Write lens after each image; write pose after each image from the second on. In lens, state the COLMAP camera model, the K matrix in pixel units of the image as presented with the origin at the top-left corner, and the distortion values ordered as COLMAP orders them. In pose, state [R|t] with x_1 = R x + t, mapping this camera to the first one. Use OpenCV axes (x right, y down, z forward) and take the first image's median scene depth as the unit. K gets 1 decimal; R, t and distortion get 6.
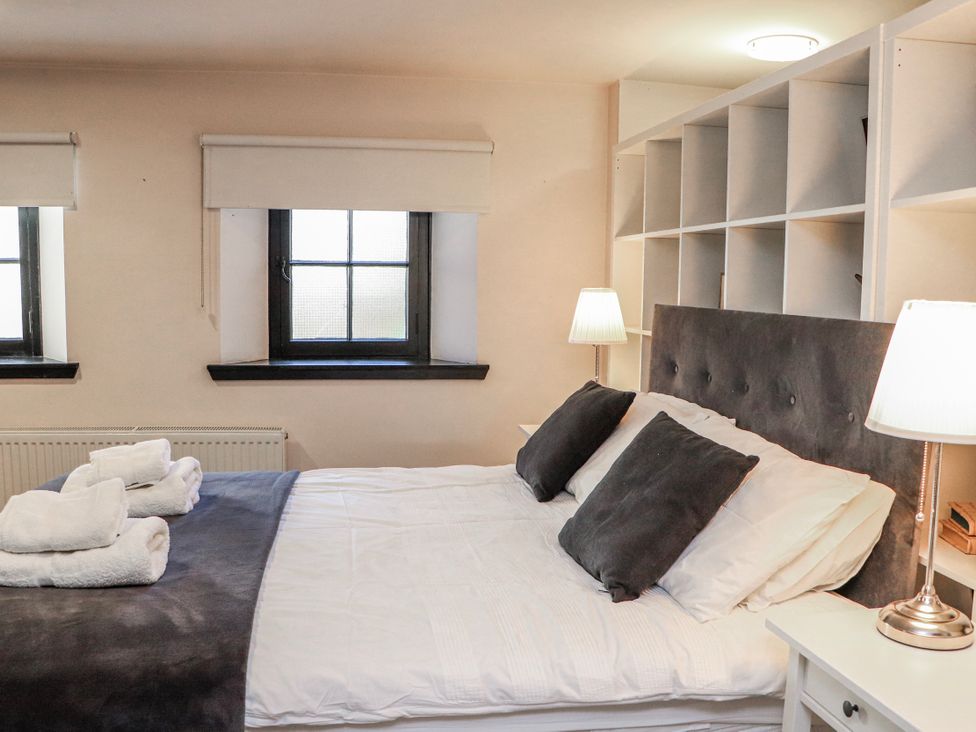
lens RADIAL K [[916.7, 0, 490.3], [0, 916.7, 366.8], [0, 0, 1]] dist [-0.116783, 0.000000]
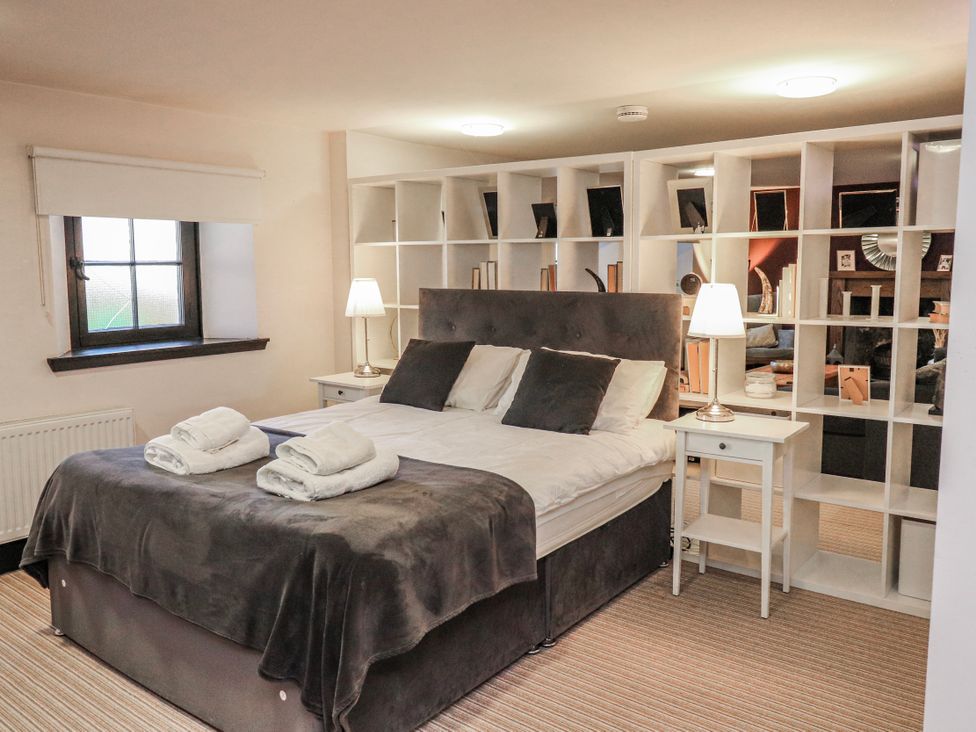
lens RADIAL K [[797.4, 0, 483.3], [0, 797.4, 367.7], [0, 0, 1]] dist [-0.022420, 0.038031]
pose [[0.714259, -0.105925, 0.691819, -0.560037], [0.078471, 0.994368, 0.071232, -0.017131], [-0.695468, 0.003409, 0.718549, -0.055724]]
